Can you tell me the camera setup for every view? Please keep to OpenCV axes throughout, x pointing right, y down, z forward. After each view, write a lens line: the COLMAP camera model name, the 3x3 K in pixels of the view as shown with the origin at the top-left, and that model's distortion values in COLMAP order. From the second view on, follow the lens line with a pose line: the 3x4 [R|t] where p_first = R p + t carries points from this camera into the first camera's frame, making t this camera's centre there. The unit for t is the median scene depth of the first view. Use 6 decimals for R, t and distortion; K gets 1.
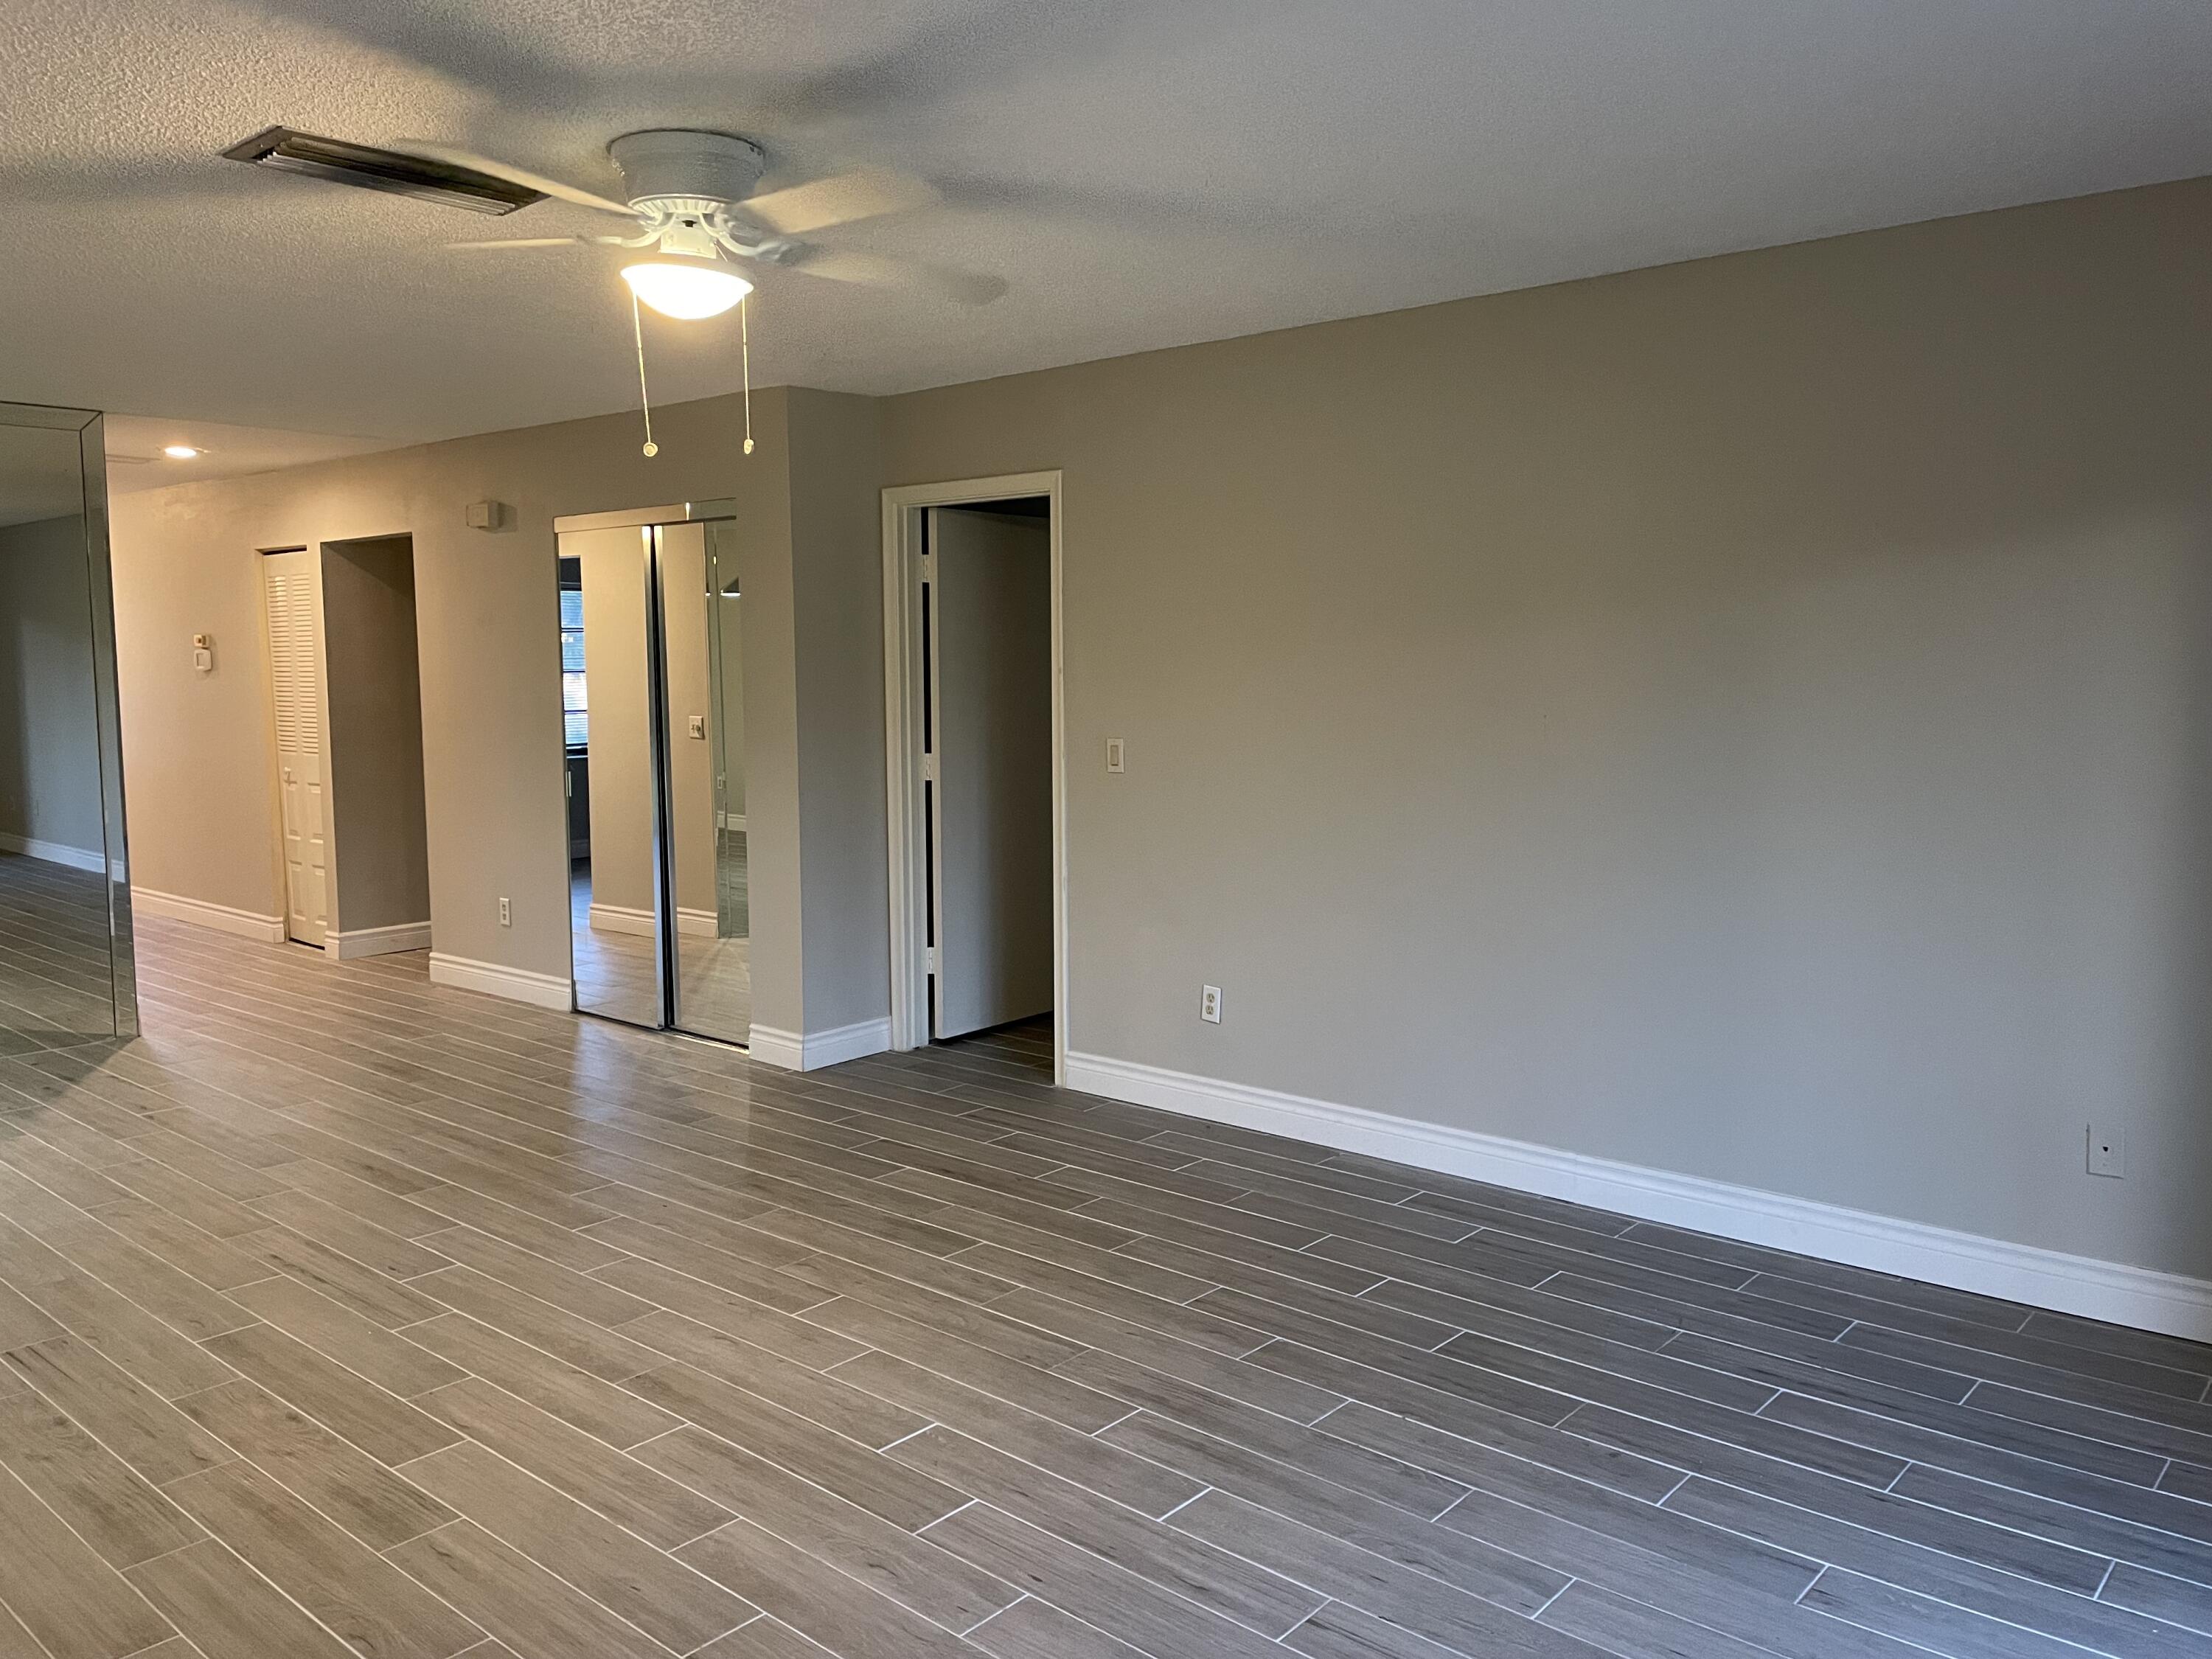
lens RADIAL K [[1667.9, 0, 1092.5], [0, 1667.9, 827.1], [0, 0, 1]] dist [0.034957, -0.030401]
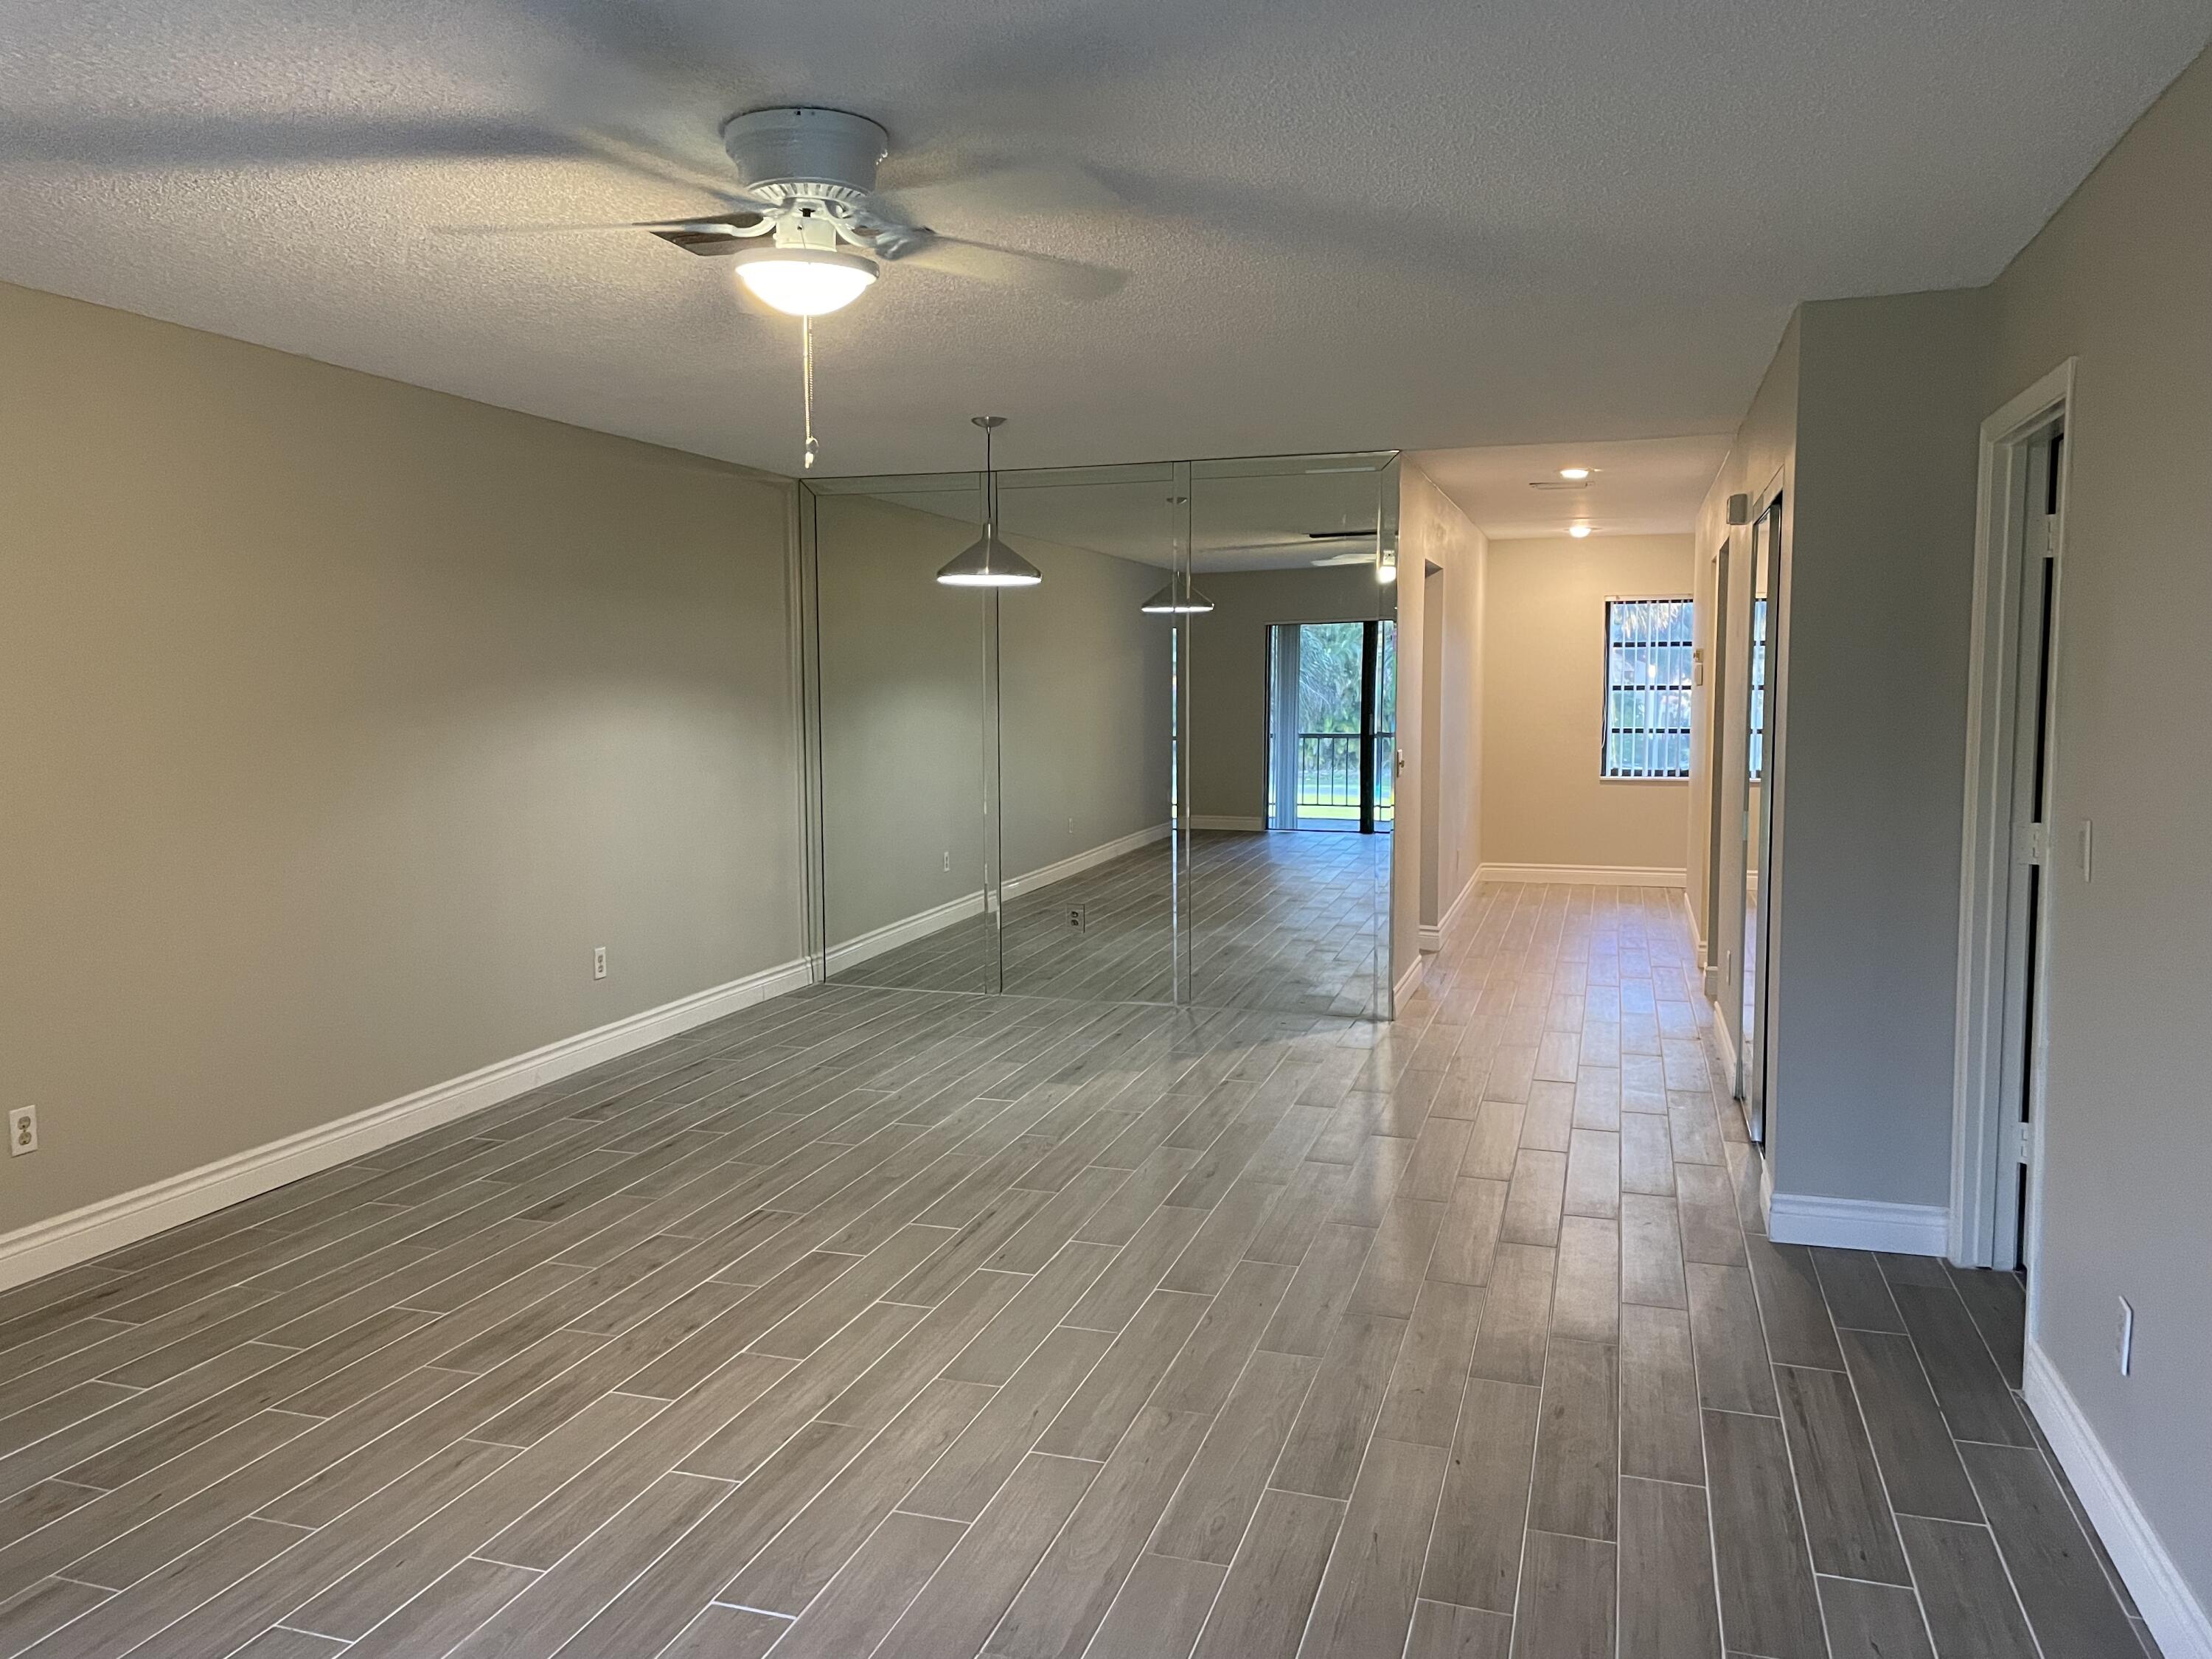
lens RADIAL K [[1667.9, 0, 1109.9], [0, 1667.9, 810.1], [0, 0, 1]] dist [0.034957, -0.030401]
pose [[0.401828, 0.080636, -0.912158, 0.555336], [-0.095391, 0.994382, 0.045883, -0.070926], [0.910733, 0.068574, 0.407262, 0.634016]]
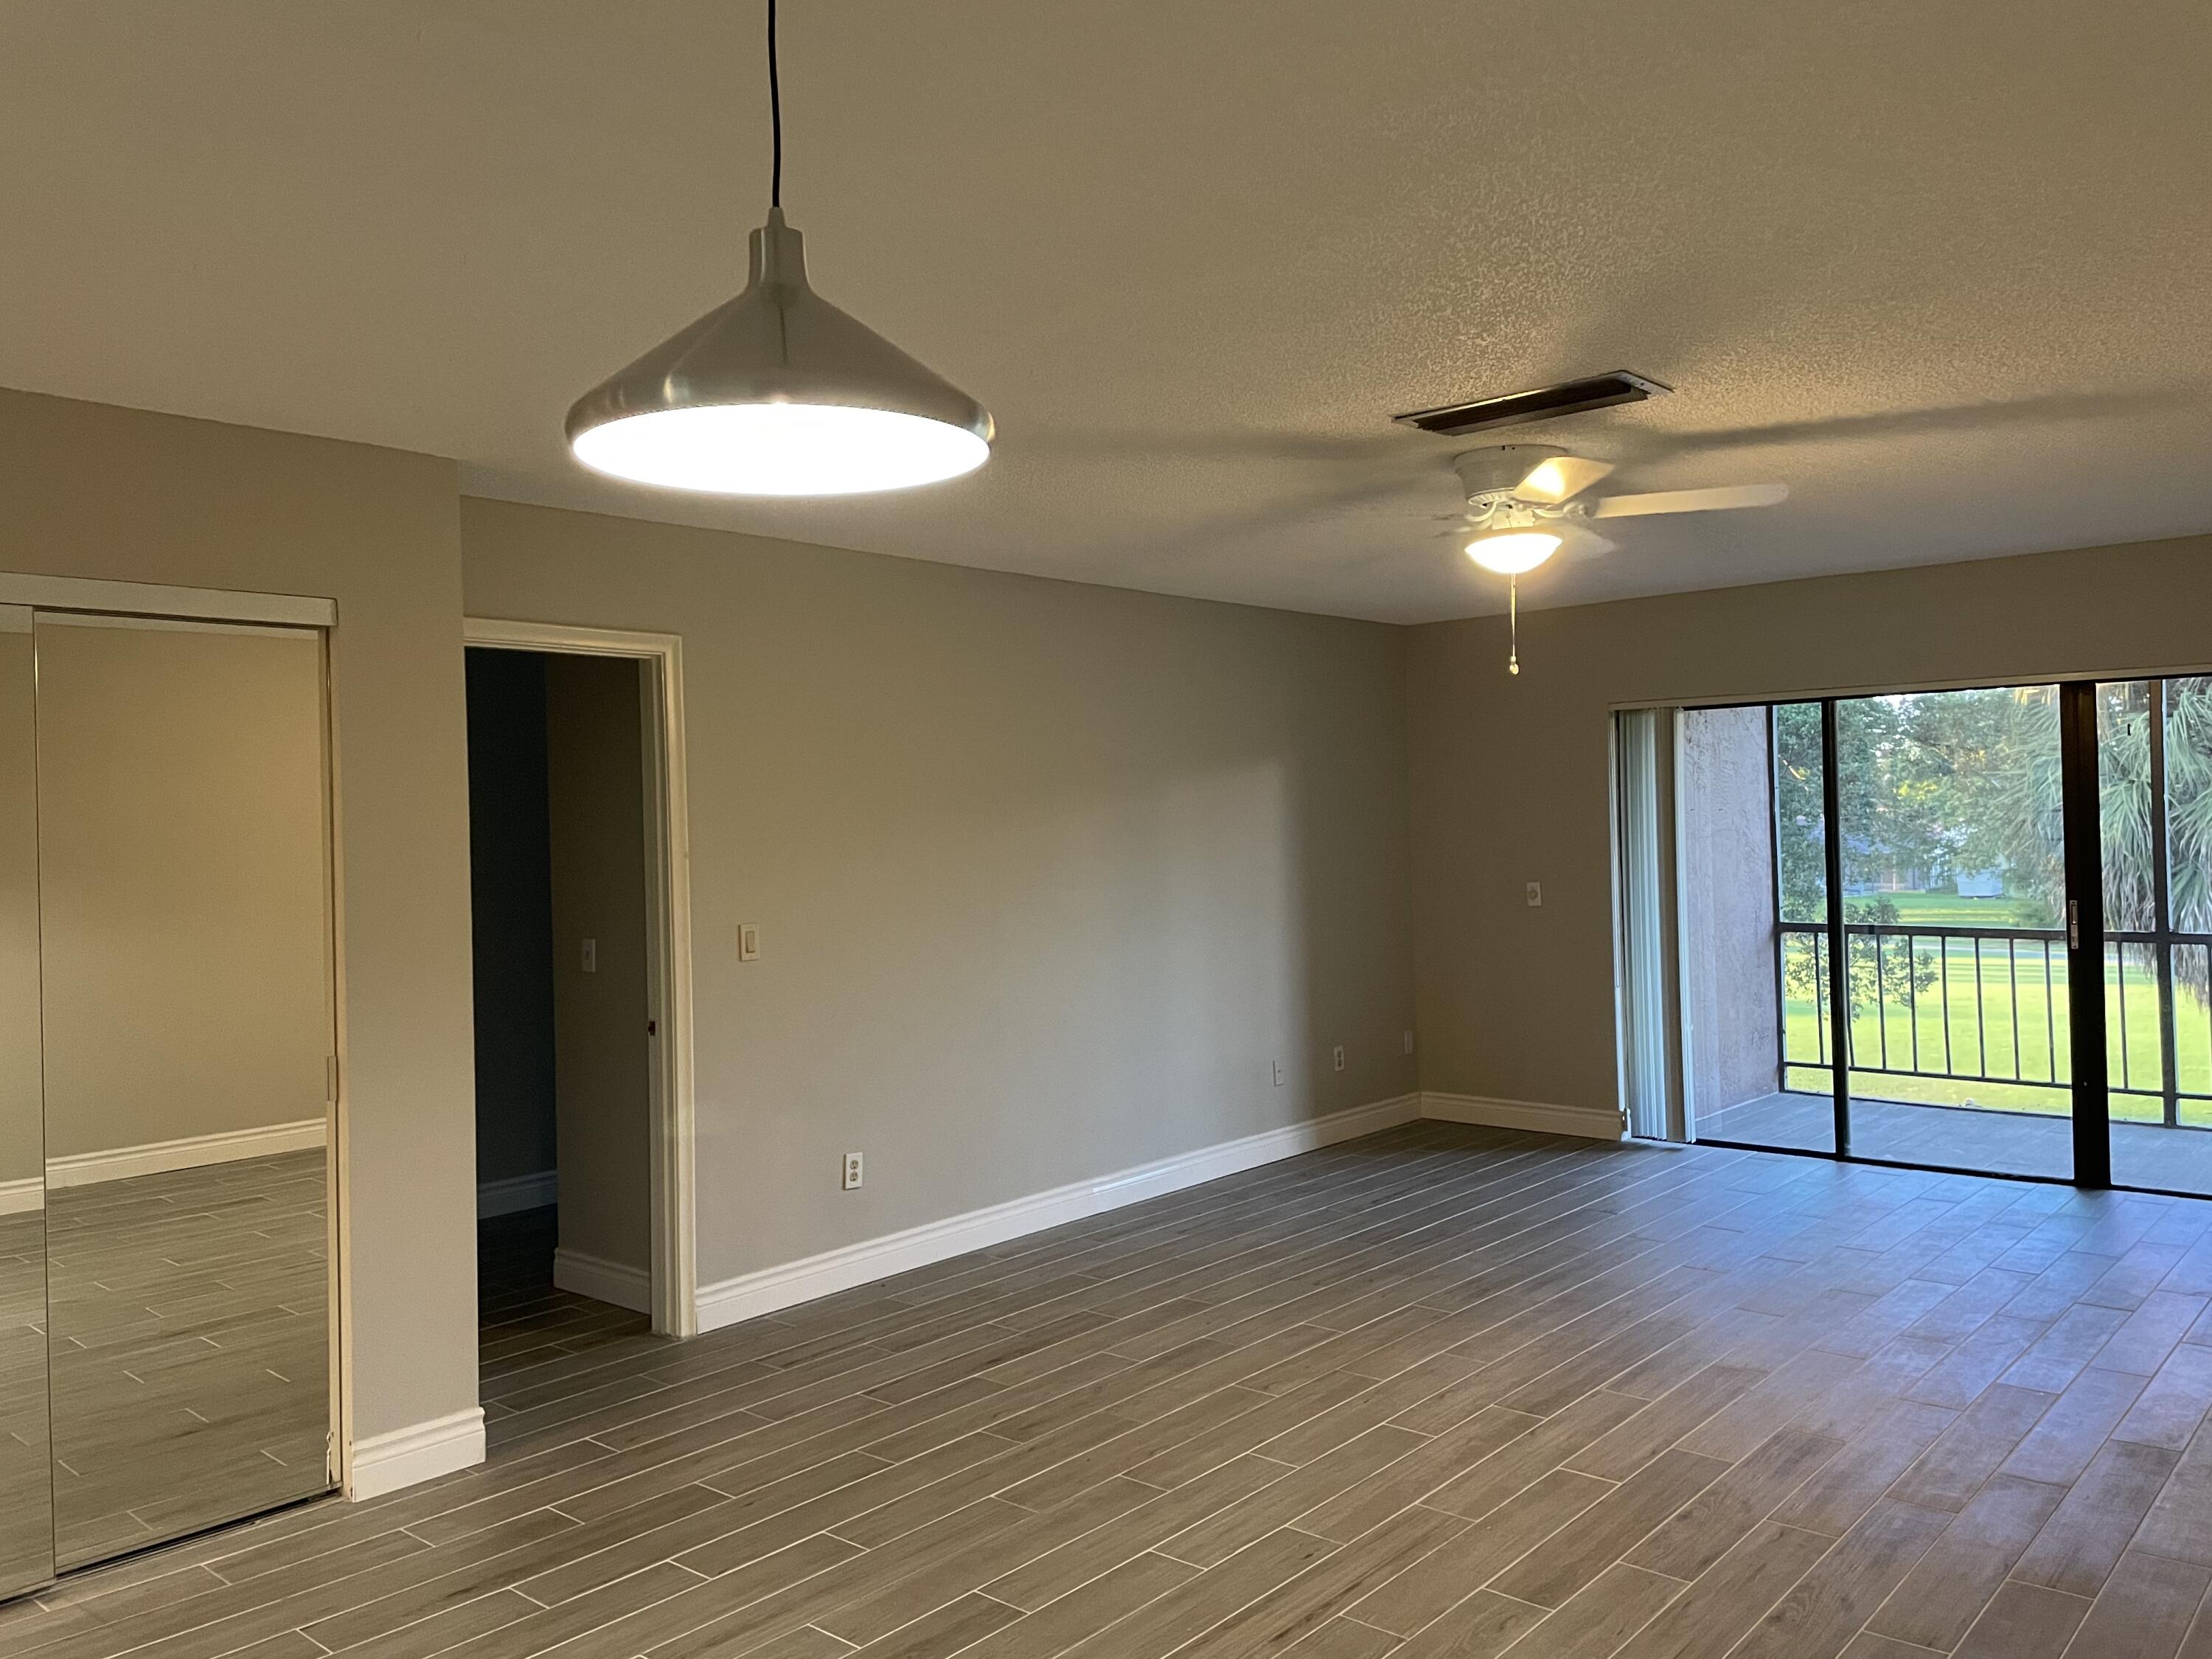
lens RADIAL K [[1667.9, 0, 1118.2], [0, 1667.9, 827.3], [0, 0, 1]] dist [0.034957, -0.030401]
pose [[0.000574, 0.004468, 0.999990, -1.277586], [0.131622, 0.991290, -0.004505, -0.103850], [-0.991300, 0.131623, -0.000019, 1.074514]]
